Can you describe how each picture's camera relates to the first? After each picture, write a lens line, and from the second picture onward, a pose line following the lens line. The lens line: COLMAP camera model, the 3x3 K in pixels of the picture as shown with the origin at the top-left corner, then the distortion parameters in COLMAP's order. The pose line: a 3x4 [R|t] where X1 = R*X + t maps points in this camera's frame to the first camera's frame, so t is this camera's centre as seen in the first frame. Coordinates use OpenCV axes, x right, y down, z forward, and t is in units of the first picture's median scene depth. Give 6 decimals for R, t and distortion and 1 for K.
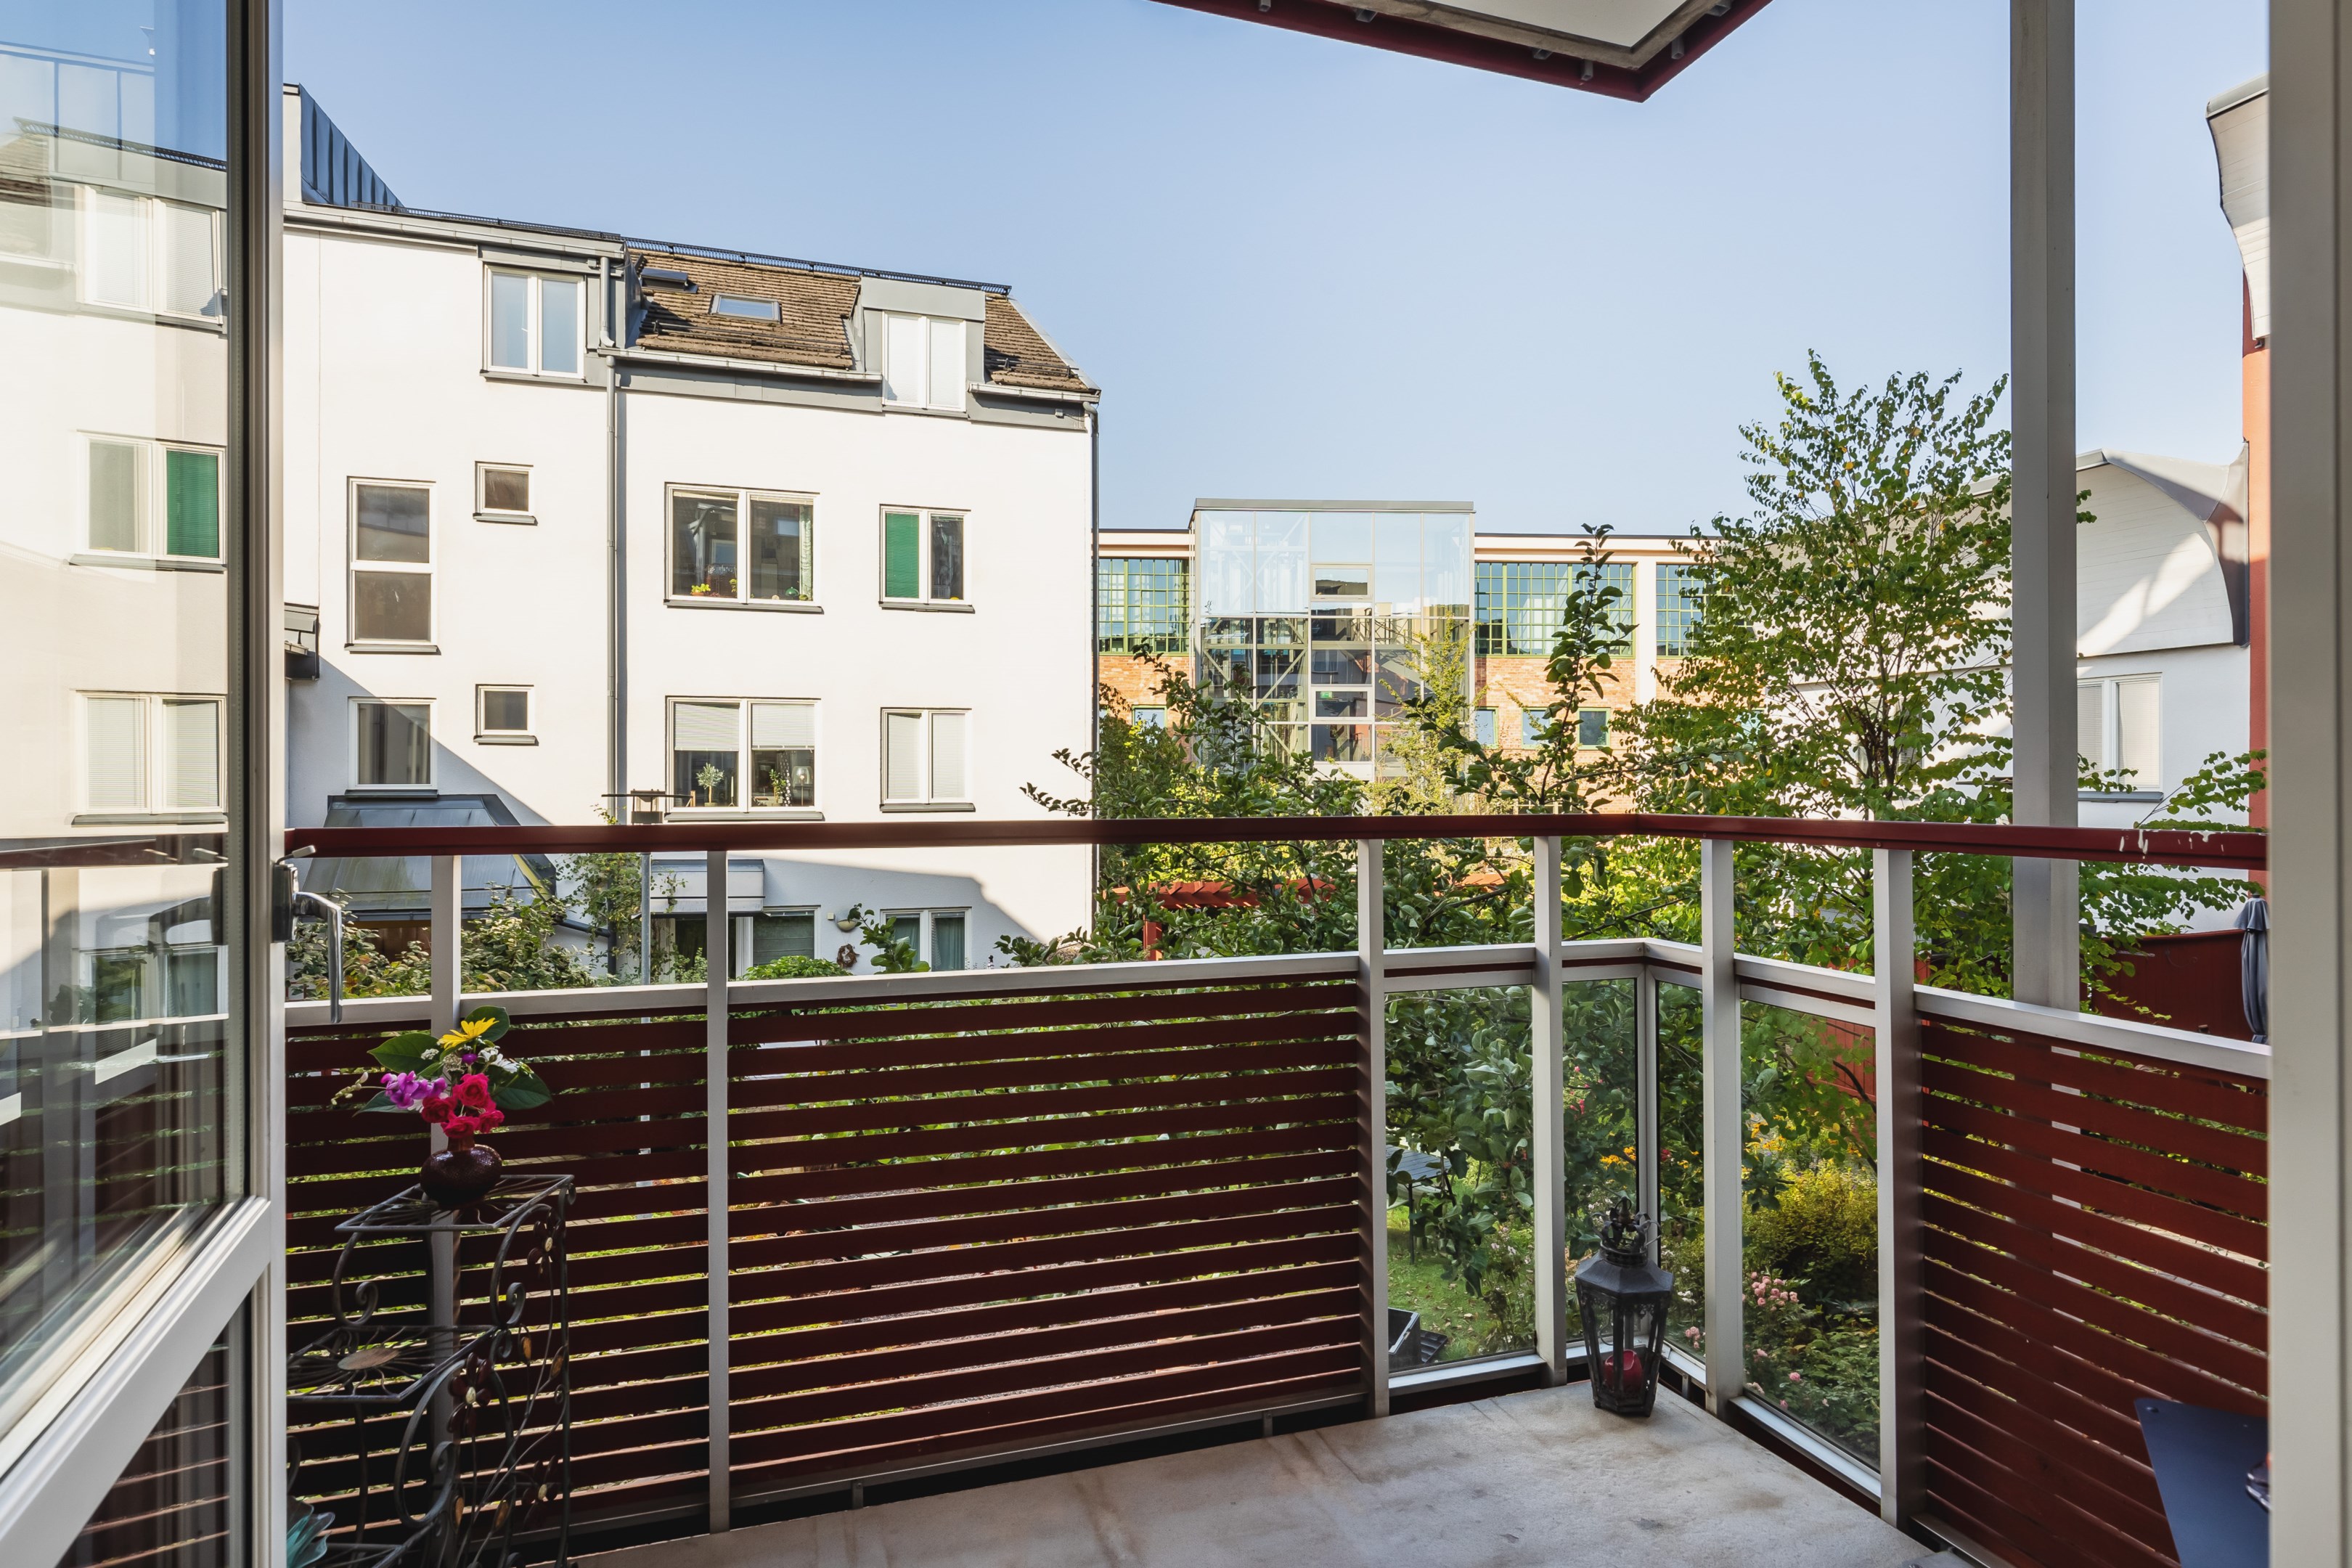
lens RADIAL K [[1255.7, 0, 1179.9], [0, 1255.7, 776.2], [0, 0, 1]] dist [-0.001257, -0.000571]
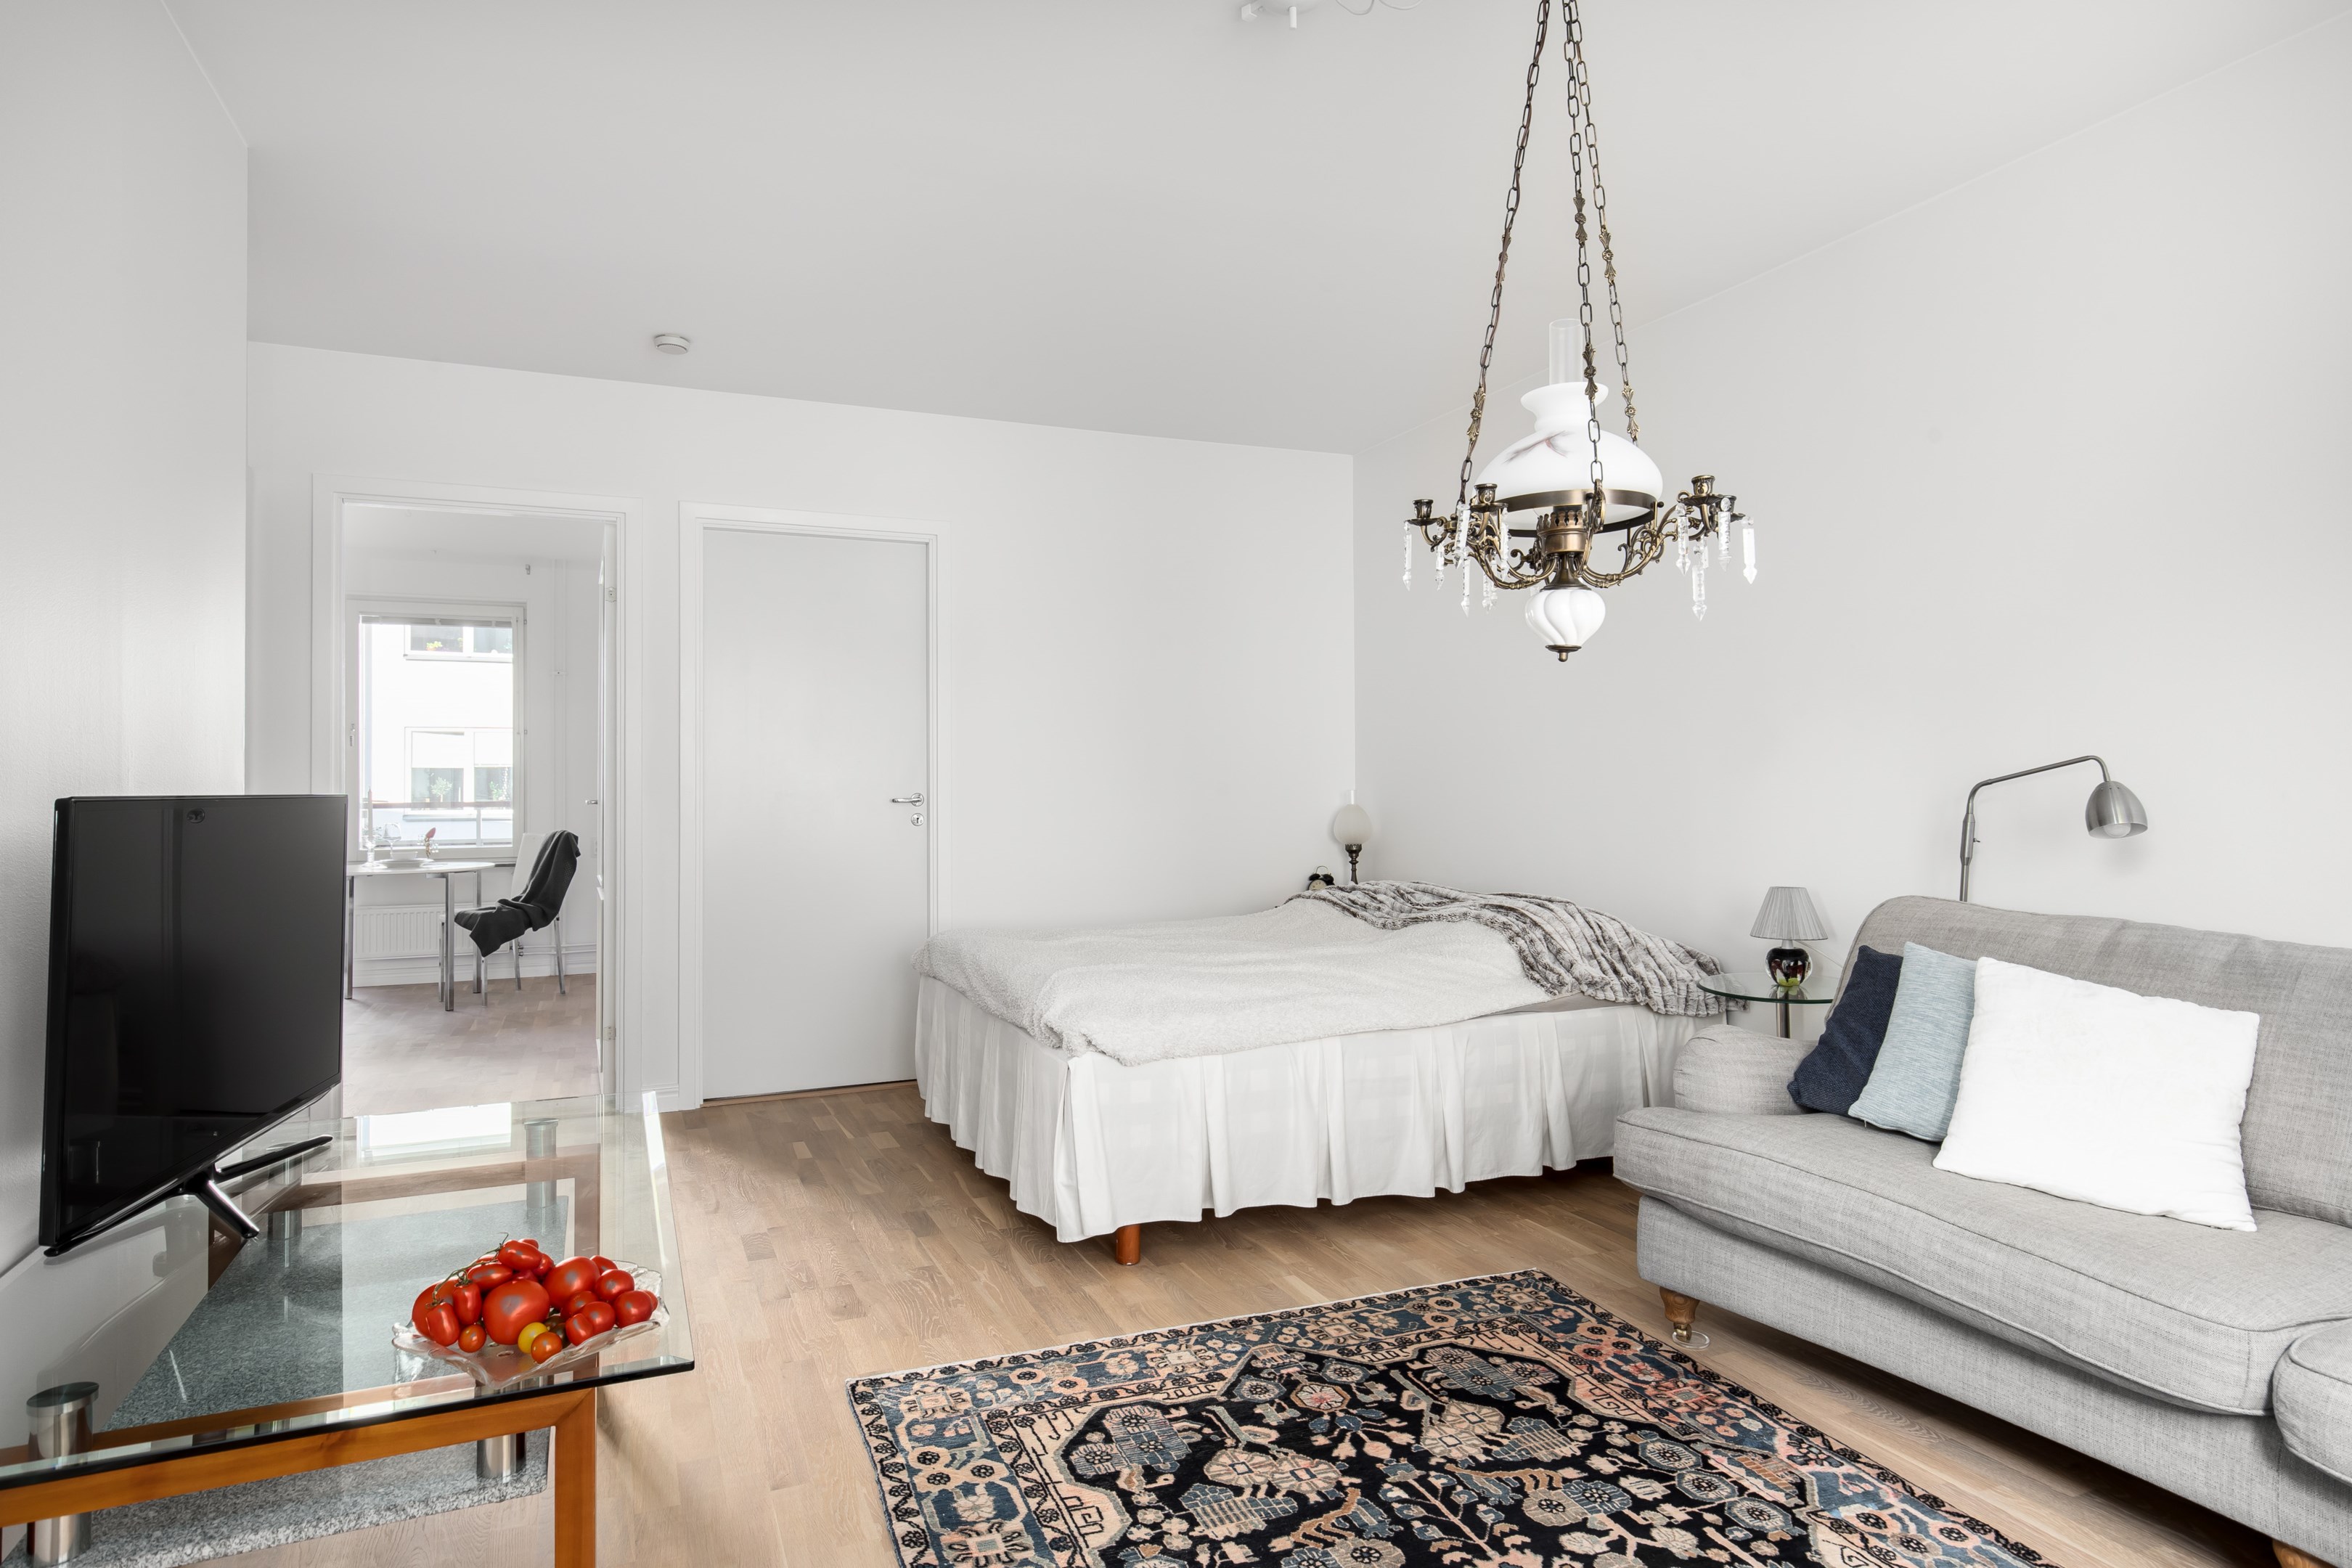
lens RADIAL K [[1308.8, 0, 1176.0], [0, 1308.8, 784.0], [0, 0, 1]] dist [0.002673, 0.000304]
pose [[0.995658, -0.000094, 0.093082, 0.296093], [0.000066, 1.000000, 0.000303, -0.004175], [-0.093082, -0.000295, 0.995658, -0.493313]]
